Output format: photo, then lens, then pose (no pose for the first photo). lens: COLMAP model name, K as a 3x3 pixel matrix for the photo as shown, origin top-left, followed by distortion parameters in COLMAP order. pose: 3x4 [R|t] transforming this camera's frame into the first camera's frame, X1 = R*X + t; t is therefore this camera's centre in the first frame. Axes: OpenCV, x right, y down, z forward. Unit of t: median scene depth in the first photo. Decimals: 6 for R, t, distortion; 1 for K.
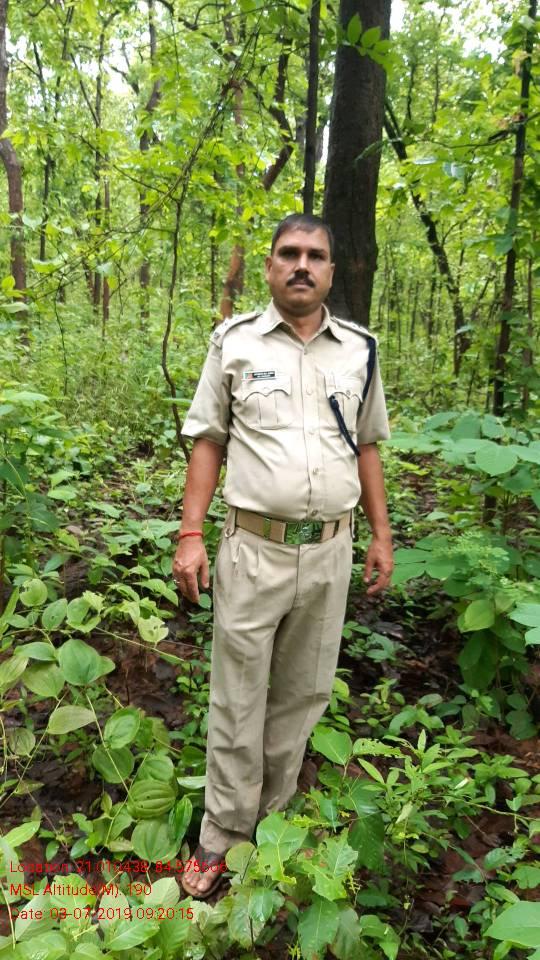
lens RADIAL K [[791.5, 0, 260.4], [0, 791.5, 485.8], [0, 0, 1]] dist [0.040042, -0.086507]
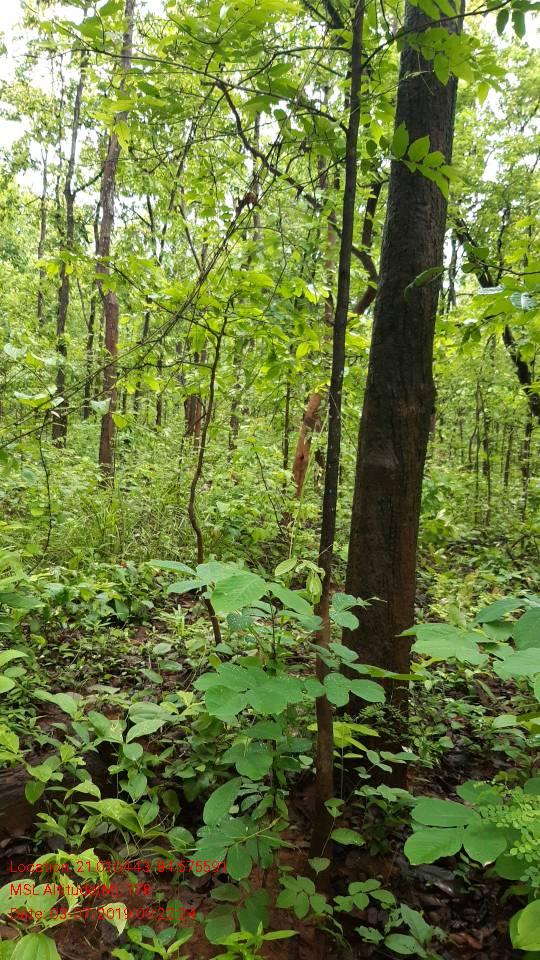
lens RADIAL K [[791.5, 0, 268.1], [0, 791.5, 491.3], [0, 0, 1]] dist [0.040042, -0.086507]
pose [[0.993232, 0.034230, -0.110989, 0.171167], [-0.051179, 0.986797, -0.153662, -0.128892], [0.104263, 0.158302, 0.981870, 0.411914]]
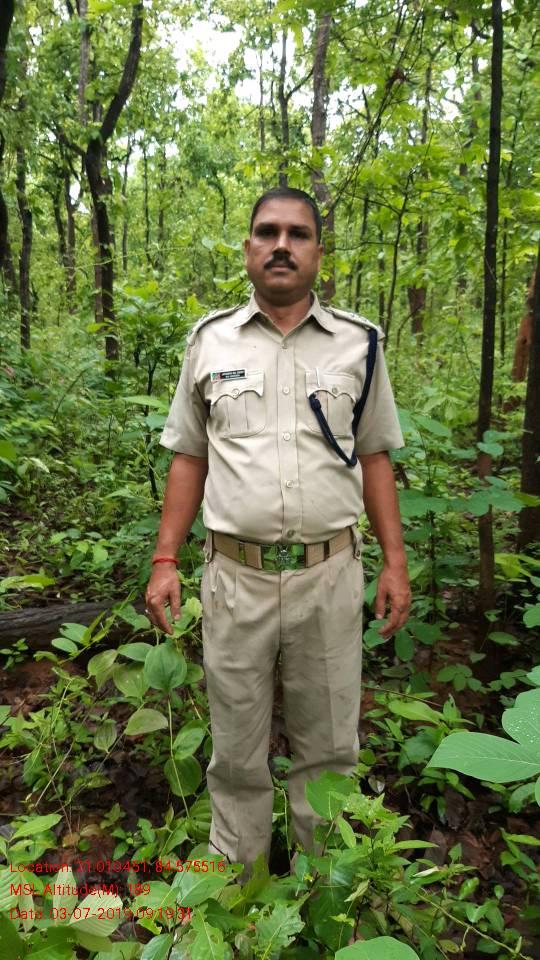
lens RADIAL K [[791.5, 0, 270.3], [0, 791.5, 500.6], [0, 0, 1]] dist [0.040042, -0.086507]
pose [[0.918978, 0.026498, -0.393416, 0.373904], [-0.035137, 0.999273, -0.014772, 0.012388], [0.392739, 0.027398, 0.919242, 0.203540]]
